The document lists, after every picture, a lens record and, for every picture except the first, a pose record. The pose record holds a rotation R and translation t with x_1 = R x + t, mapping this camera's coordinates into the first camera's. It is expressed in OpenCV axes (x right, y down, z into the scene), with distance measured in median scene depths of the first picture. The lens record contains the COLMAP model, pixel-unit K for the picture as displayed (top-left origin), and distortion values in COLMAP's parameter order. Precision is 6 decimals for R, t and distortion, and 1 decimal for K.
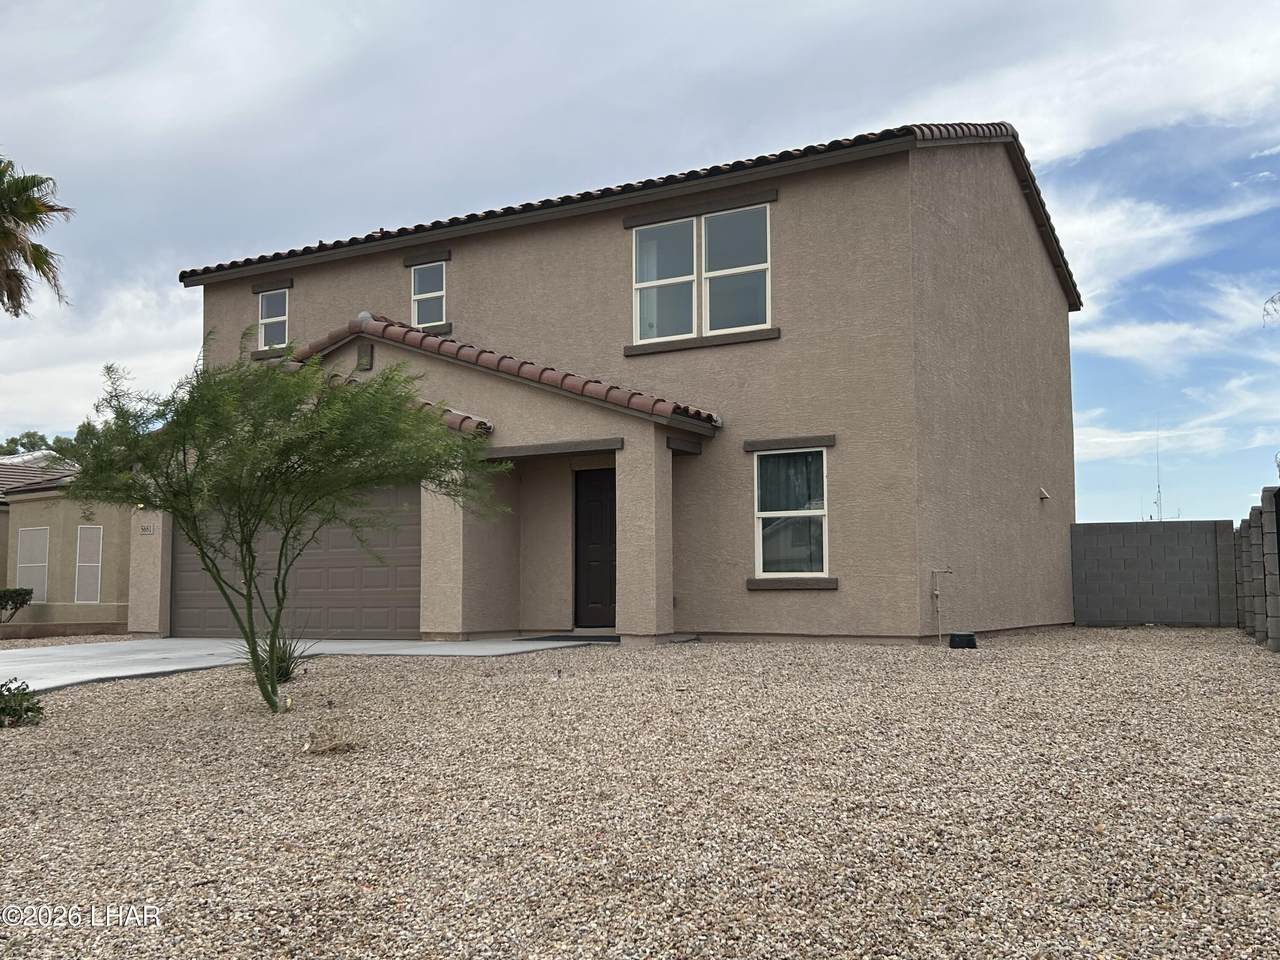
lens RADIAL K [[1249.2, 0, 640.0], [0, 1249.2, 480.0], [0, 0, 1]] dist [0.193760, -0.720328]
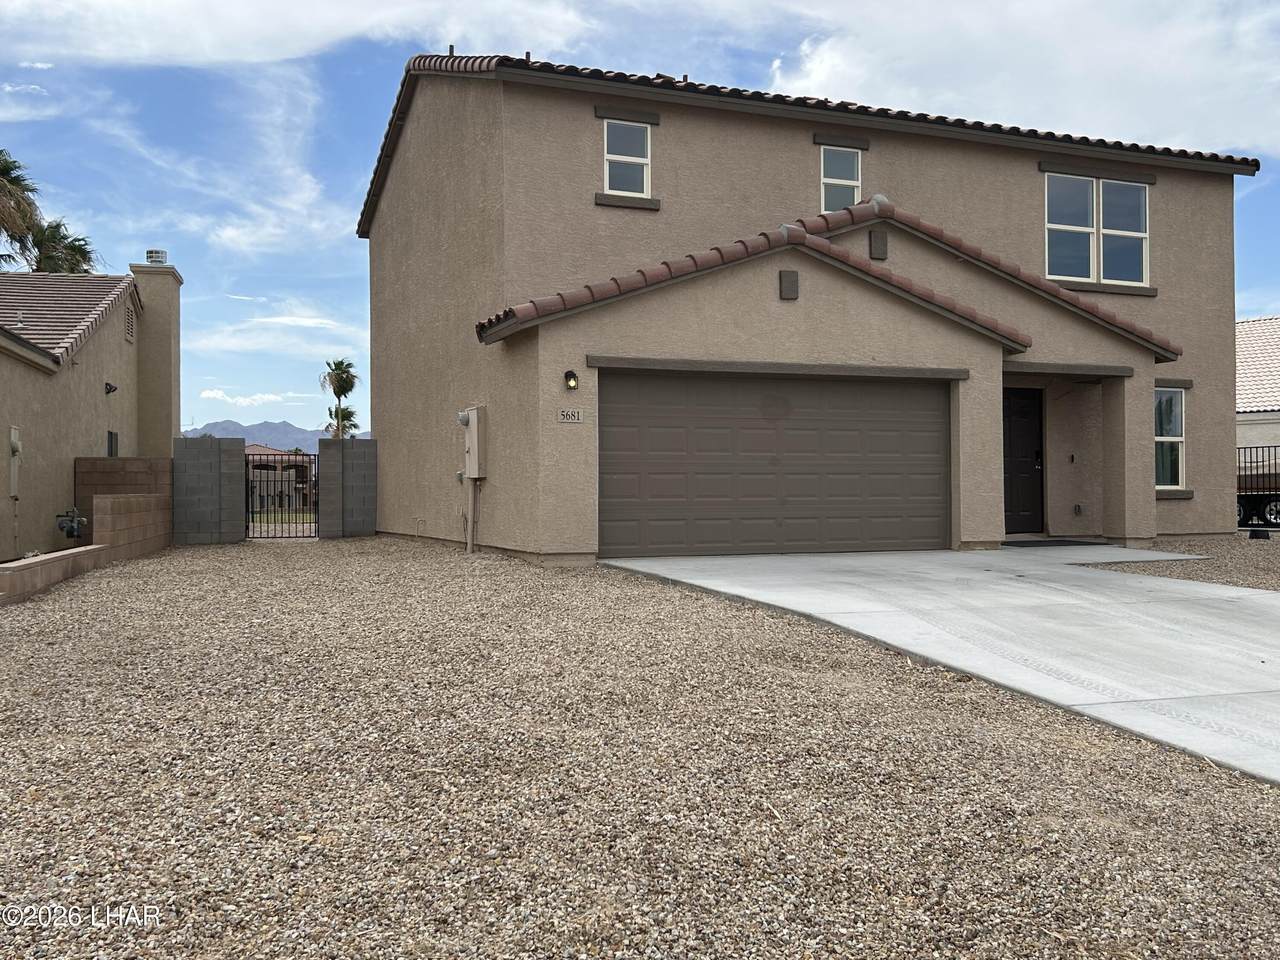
lens RADIAL K [[1153.2, 0, 640.0], [0, 1153.2, 480.0], [0, 0, 1]] dist [0.108801, -0.238883]
pose [[0.608644, 0.011327, 0.793363, -1.069650], [-0.071991, 0.996562, 0.041001, 0.054471], [-0.790171, -0.082070, 0.607367, 0.660922]]
